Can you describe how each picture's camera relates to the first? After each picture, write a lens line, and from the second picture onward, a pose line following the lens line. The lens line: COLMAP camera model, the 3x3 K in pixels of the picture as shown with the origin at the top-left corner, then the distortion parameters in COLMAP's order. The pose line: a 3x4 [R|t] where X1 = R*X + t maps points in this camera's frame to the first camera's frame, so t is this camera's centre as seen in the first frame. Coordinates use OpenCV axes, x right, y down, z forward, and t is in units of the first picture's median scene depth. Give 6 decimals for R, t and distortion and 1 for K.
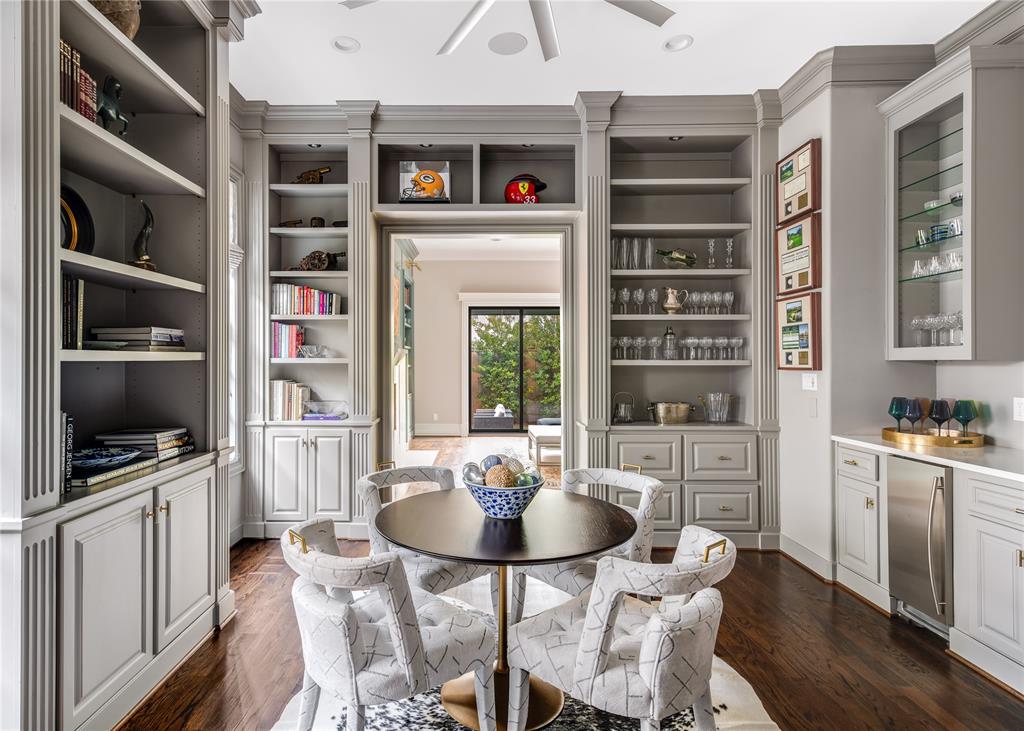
lens RADIAL K [[596.8, 0, 511.5], [0, 596.8, 366.0], [0, 0, 1]] dist [0.004267, -0.000161]
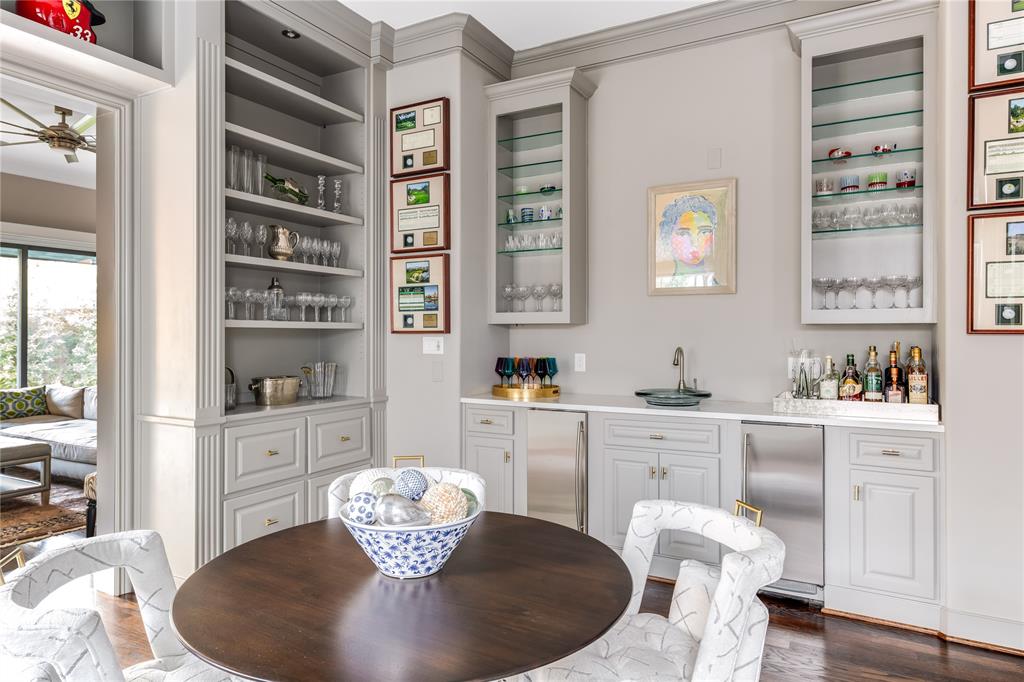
lens RADIAL K [[632.3, 0, 511.4], [0, 632.3, 331.5], [0, 0, 1]] dist [0.004932, 0.002734]
pose [[0.468829, 0.002563, 0.883285, -0.344552], [0.006695, 0.999957, -0.006456, 0.011363], [-0.883264, 0.008941, 0.468791, 0.400877]]
